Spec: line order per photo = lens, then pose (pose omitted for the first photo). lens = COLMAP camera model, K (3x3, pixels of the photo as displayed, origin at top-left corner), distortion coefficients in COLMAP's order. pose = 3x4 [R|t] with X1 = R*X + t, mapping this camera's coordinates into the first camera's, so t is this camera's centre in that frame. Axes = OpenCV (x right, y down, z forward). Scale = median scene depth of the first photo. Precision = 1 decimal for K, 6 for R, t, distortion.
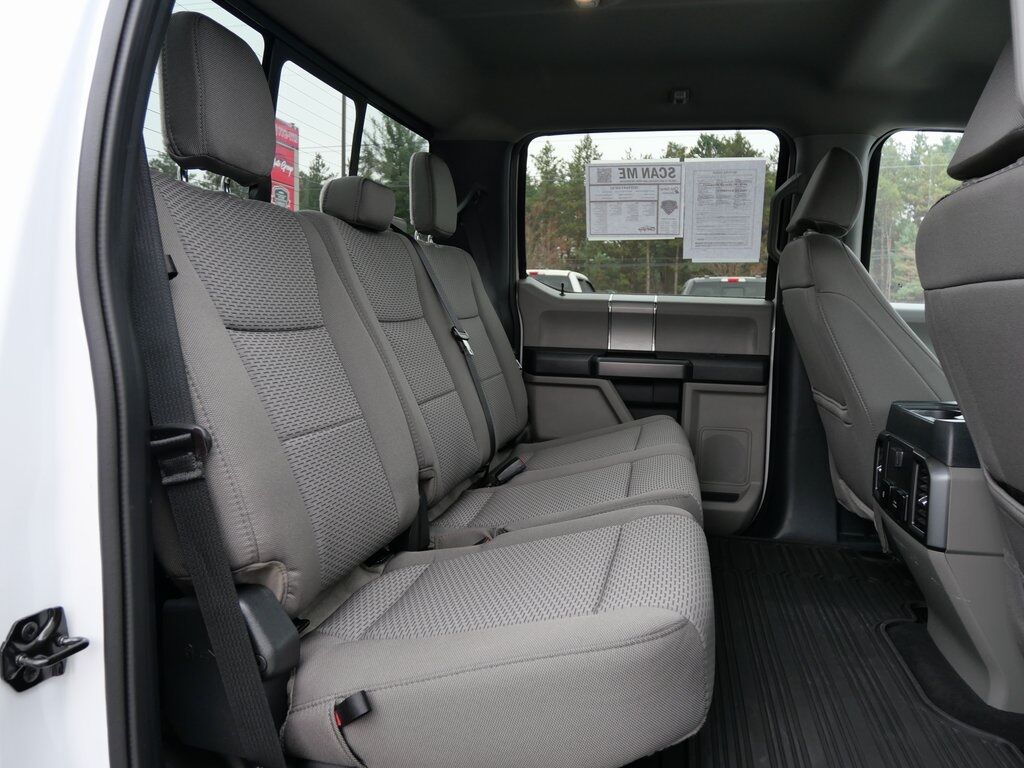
lens RADIAL K [[759.1, 0, 511.1], [0, 759.1, 385.9], [0, 0, 1]] dist [-0.073322, 0.030315]
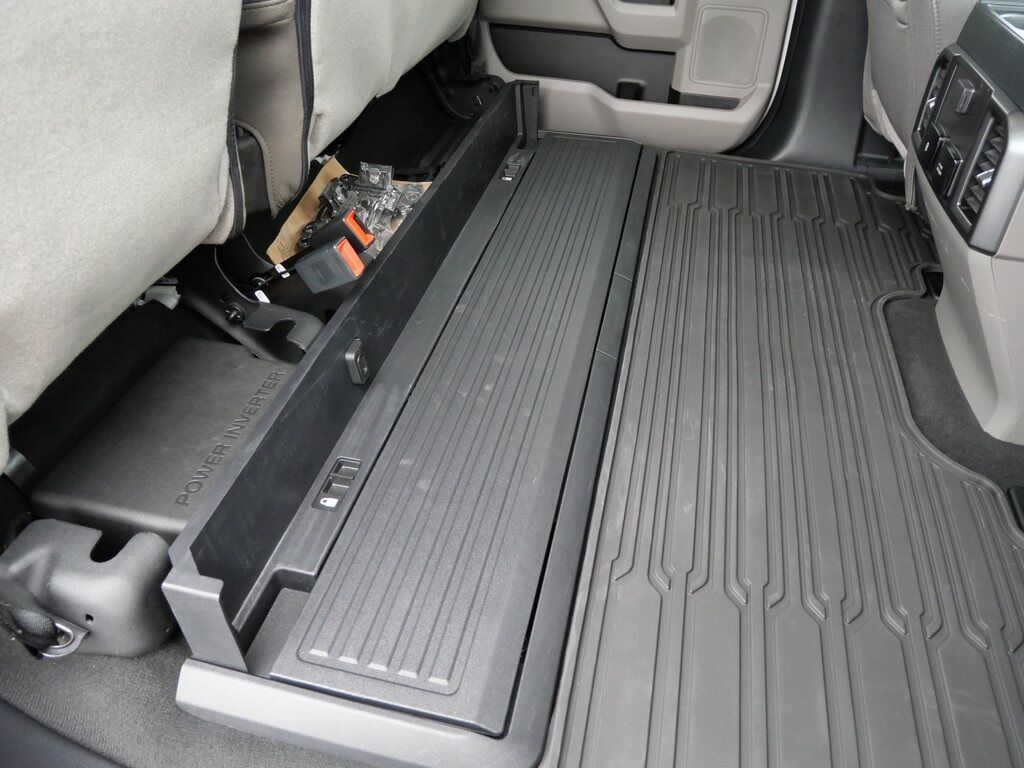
lens RADIAL K [[759.1, 0, 503.3], [0, 759.1, 380.7], [0, 0, 1]] dist [-0.073322, 0.030315]
pose [[0.999727, 0.014260, -0.018527, 0.107802], [-0.002087, 0.843702, 0.536808, -0.036244], [0.023286, -0.536623, 0.843501, 0.262052]]
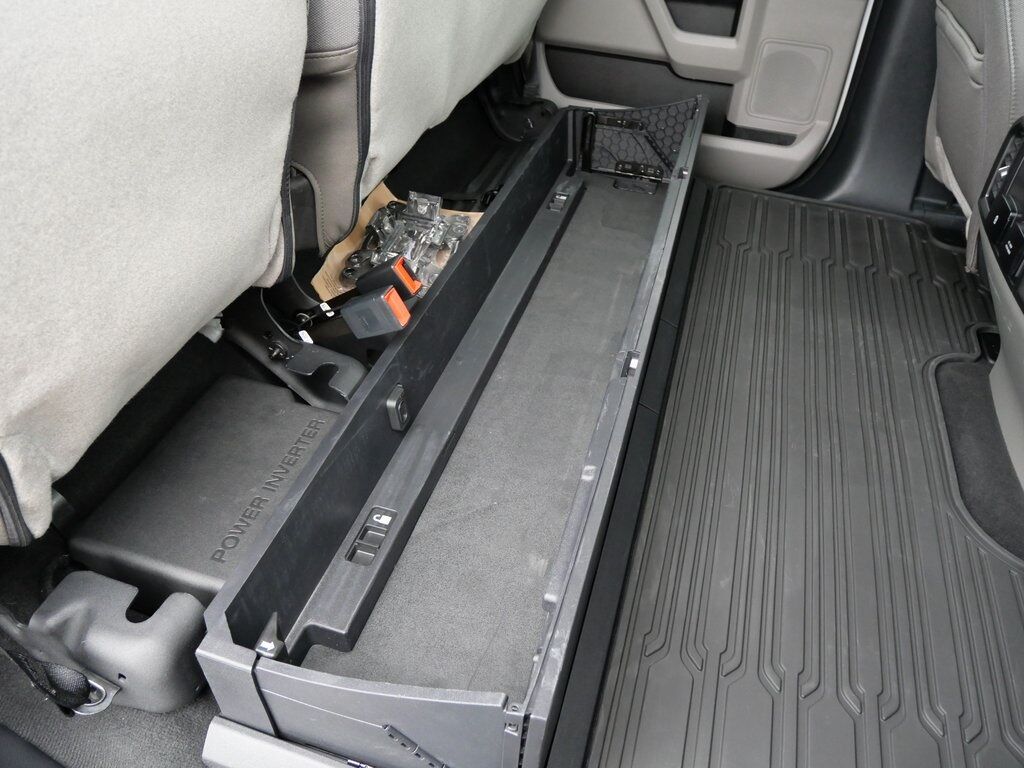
lens RADIAL K [[759.1, 0, 502.9], [0, 759.1, 379.3], [0, 0, 1]] dist [-0.073322, 0.030315]
pose [[0.995714, 0.074028, -0.055433, 0.094165], [-0.032066, 0.838561, 0.543864, -0.072949], [0.086745, -0.539756, 0.837341, 0.295101]]
